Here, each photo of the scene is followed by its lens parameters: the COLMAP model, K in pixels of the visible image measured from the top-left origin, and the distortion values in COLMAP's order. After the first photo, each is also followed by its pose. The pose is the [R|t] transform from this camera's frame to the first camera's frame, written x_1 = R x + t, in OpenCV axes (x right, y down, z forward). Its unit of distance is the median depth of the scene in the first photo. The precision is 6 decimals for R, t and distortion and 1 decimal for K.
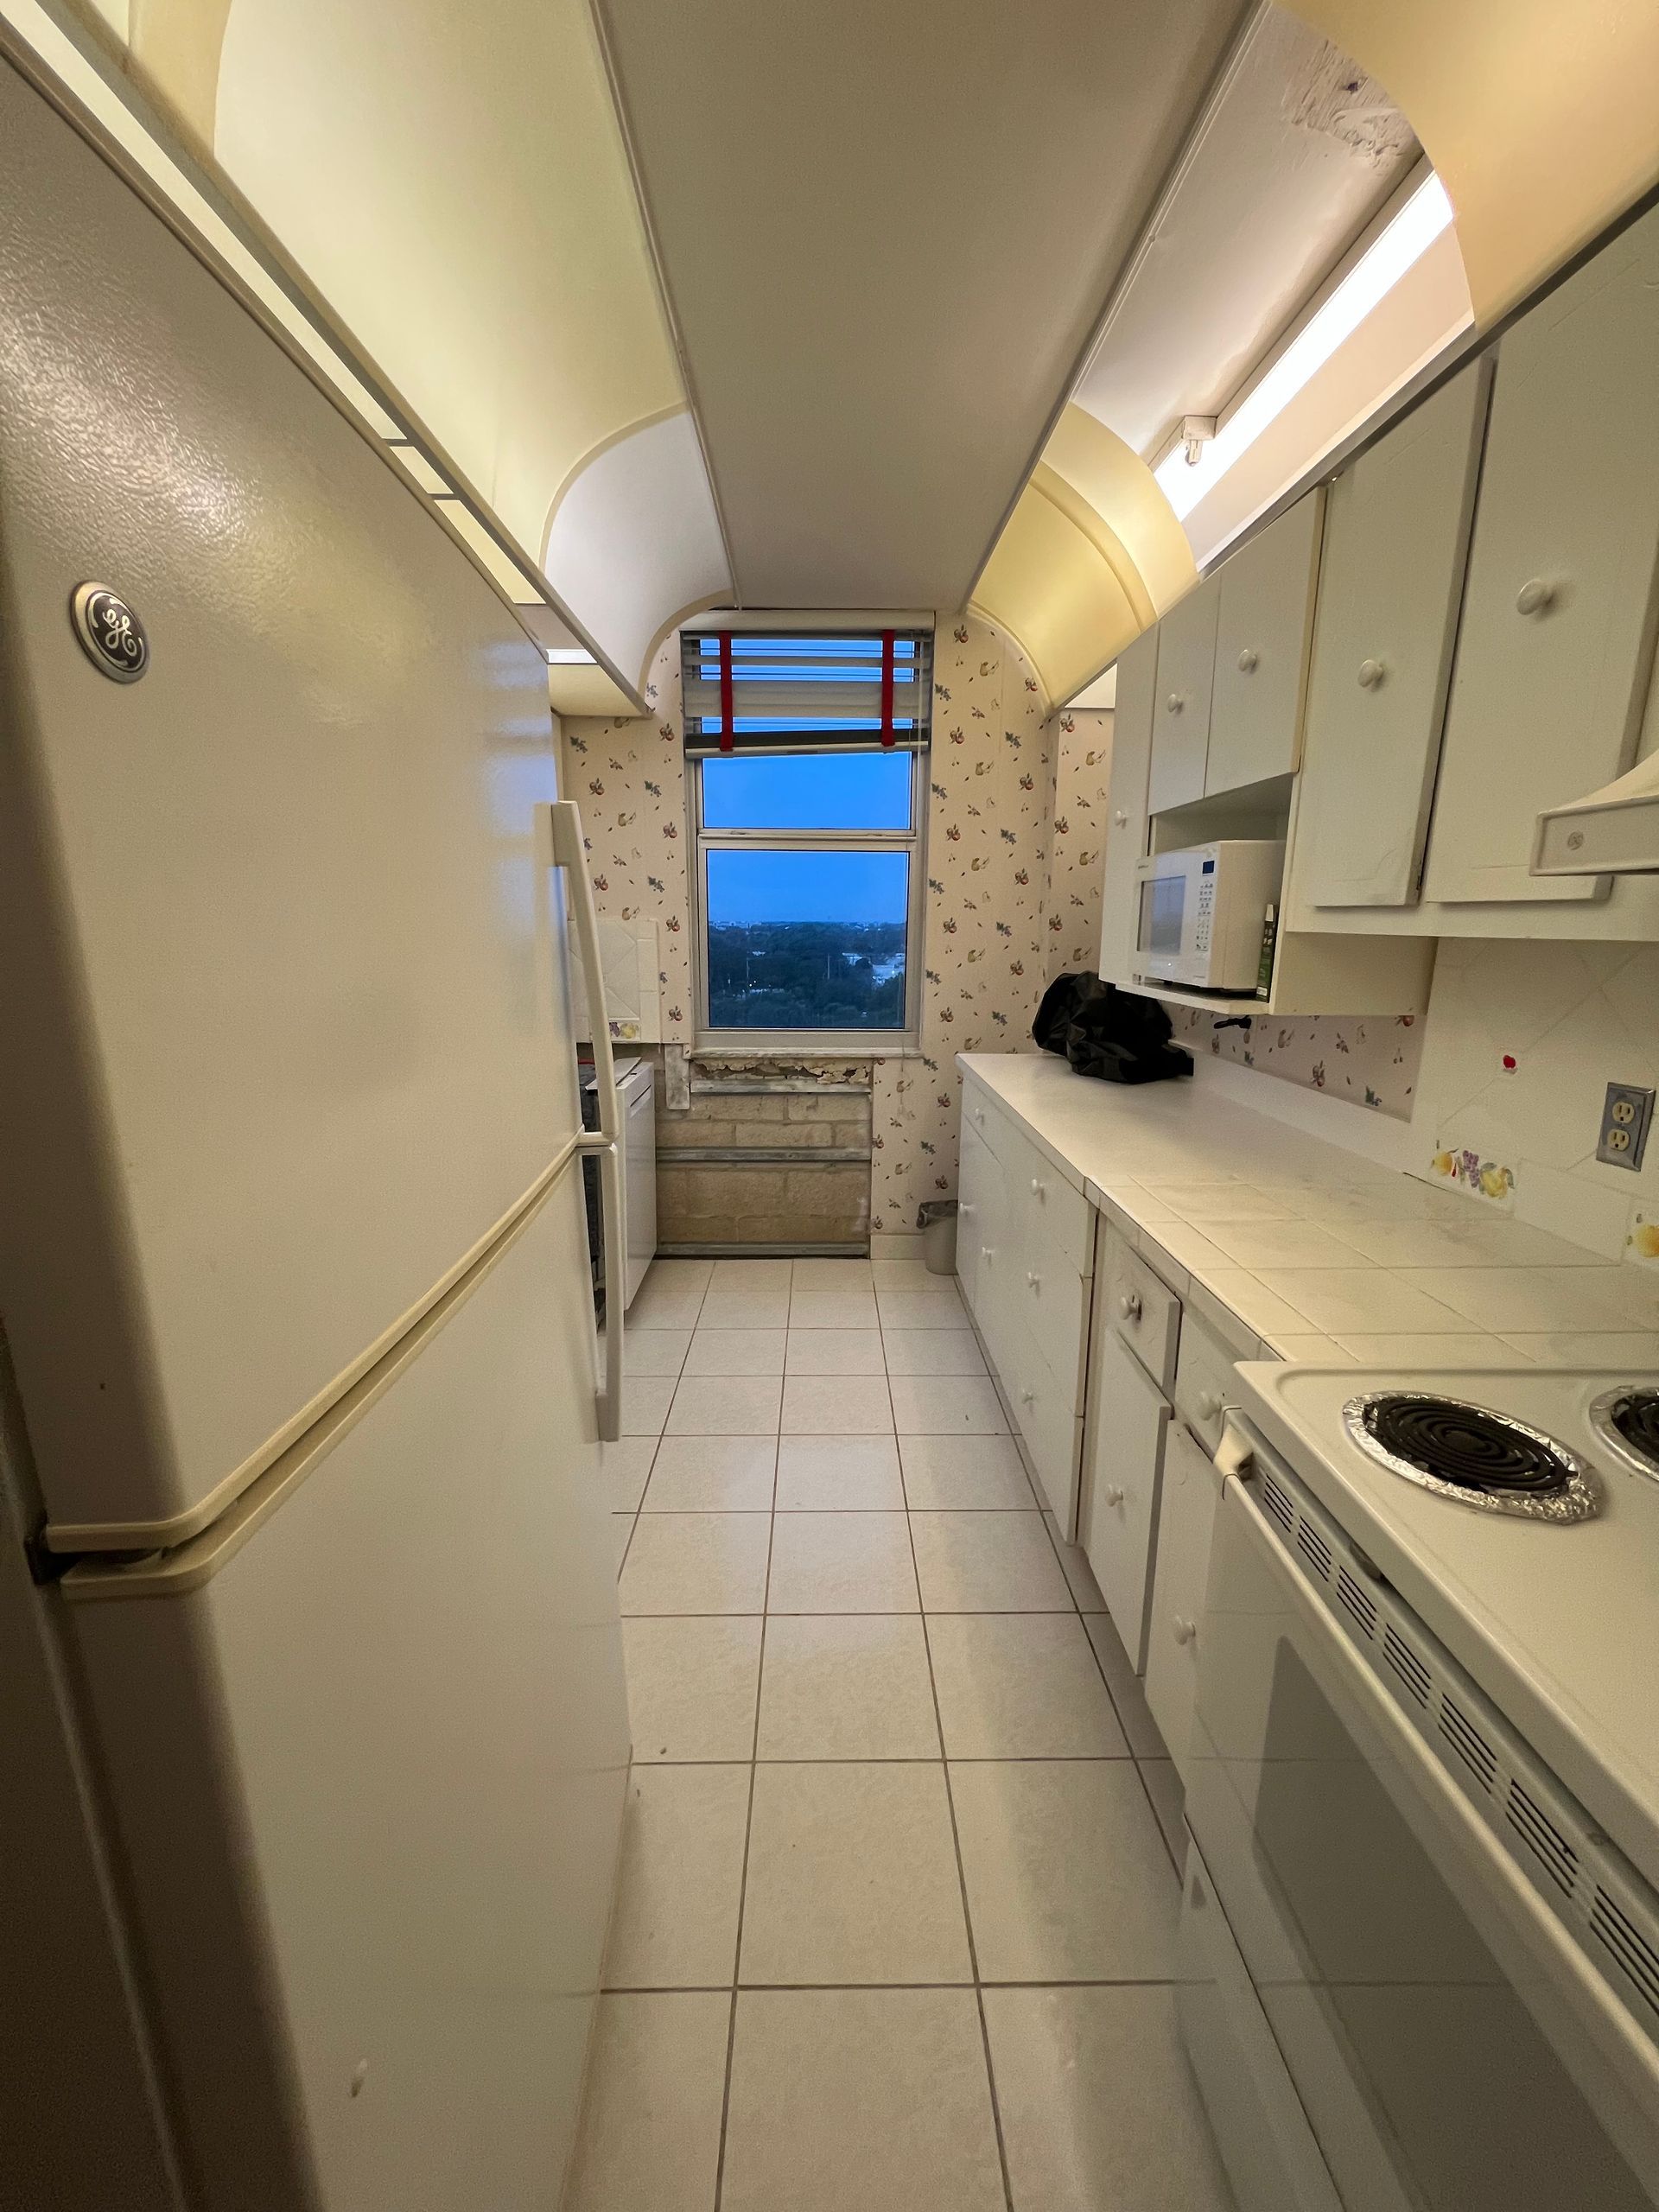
lens RADIAL K [[882.8, 0, 829.5], [0, 882.8, 1106.0], [0, 0, 1]] dist [-0.002324, -0.000246]
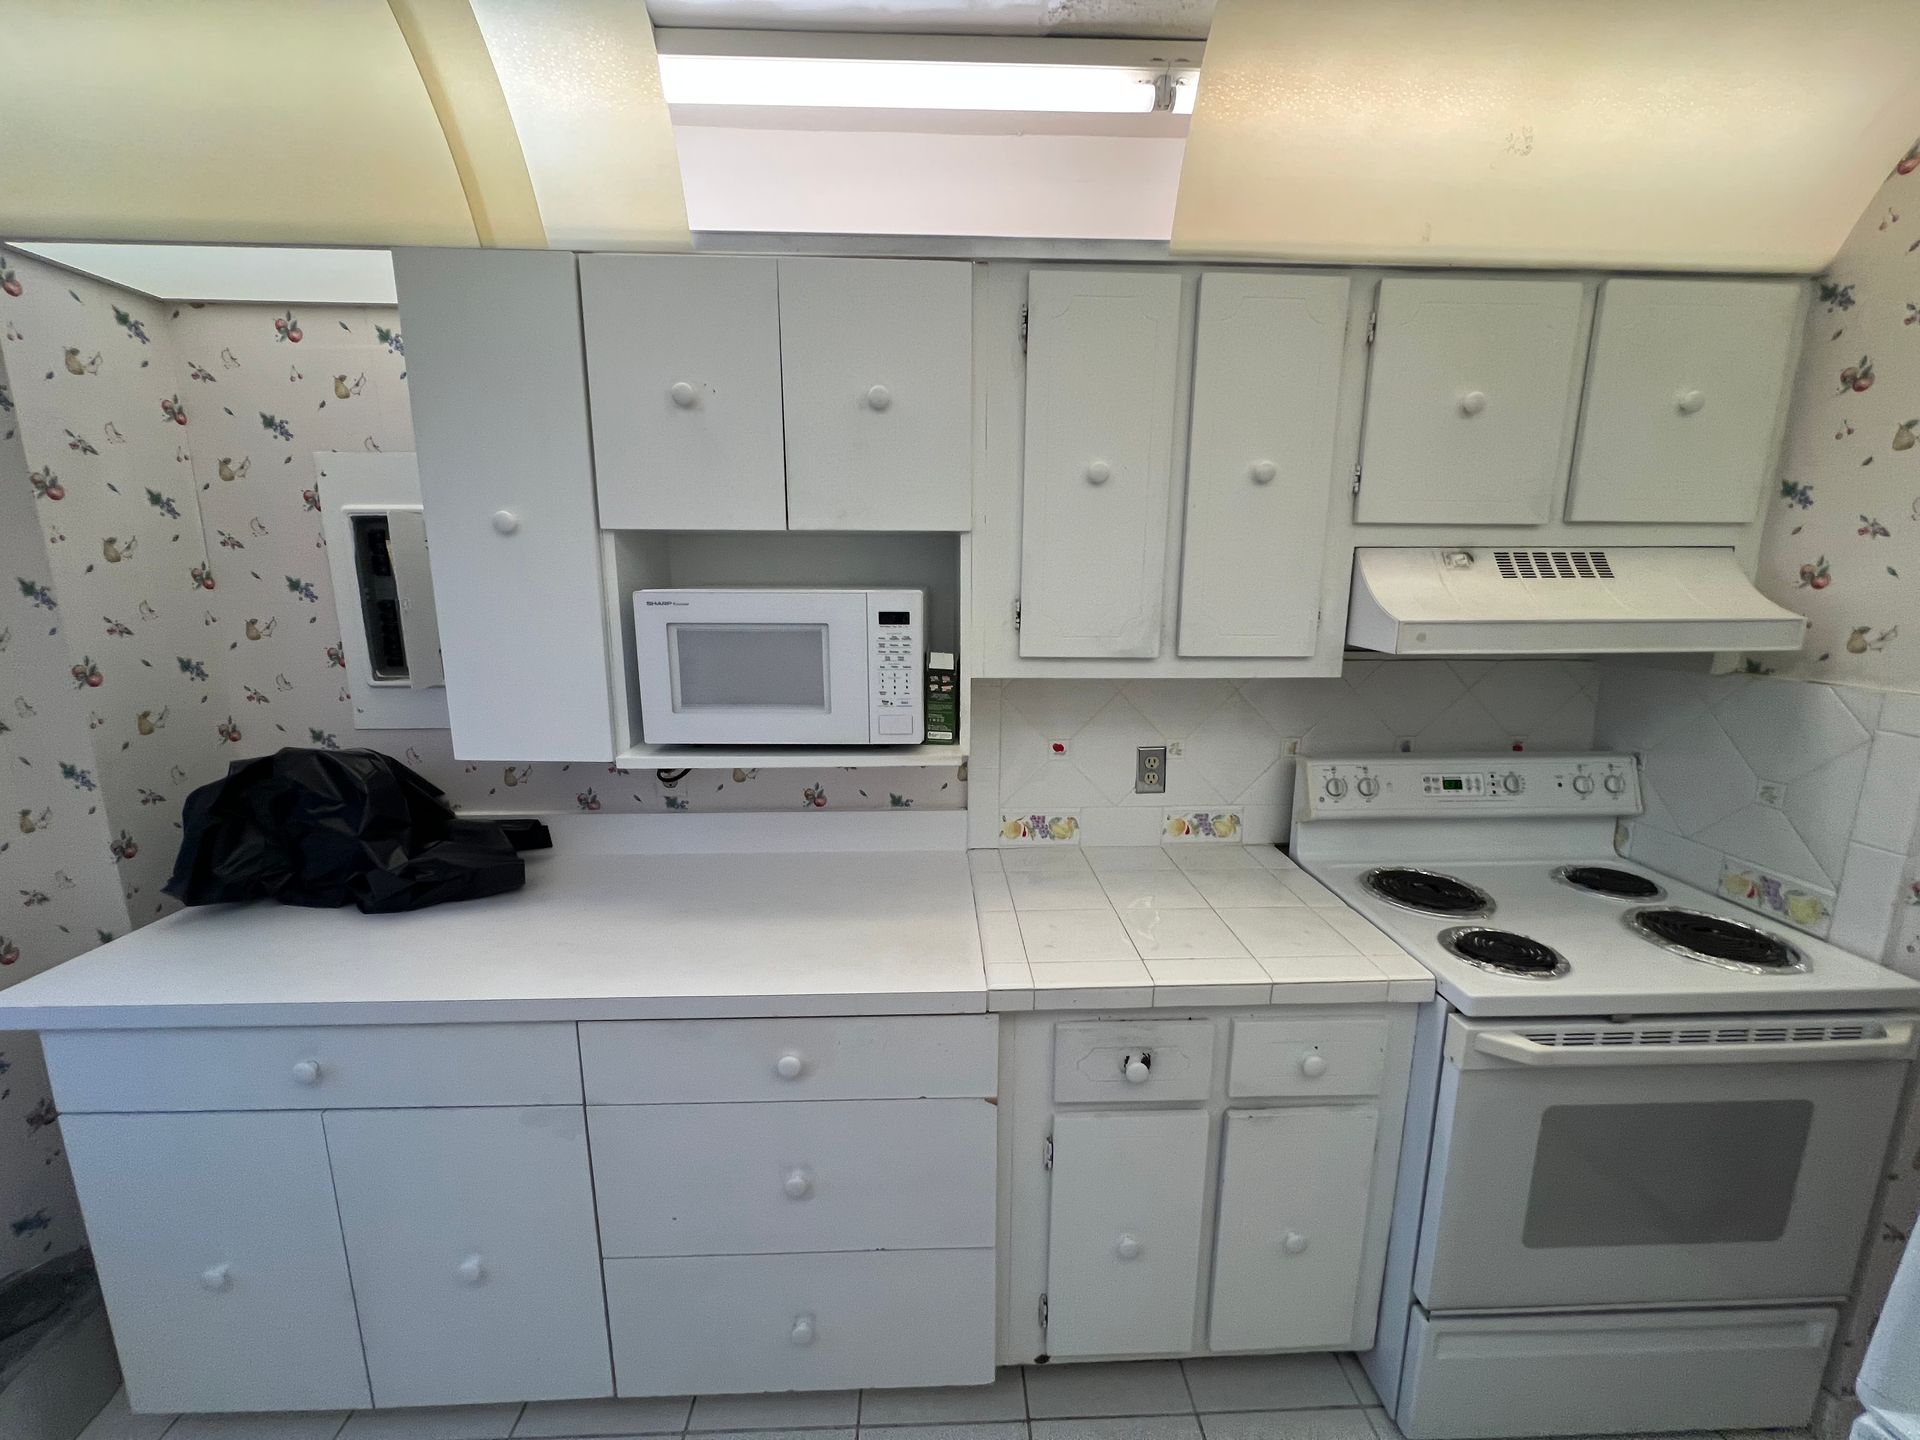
lens RADIAL K [[766.3, 0, 960.0], [0, 766.3, 720.0], [0, 0, 1]] dist [-0.002324, -0.000246]
pose [[-0.022360, -0.198721, 0.979801, -0.370283], [0.203159, 0.958694, 0.199077, -0.314496], [-0.978890, 0.203507, 0.018935, 0.943885]]
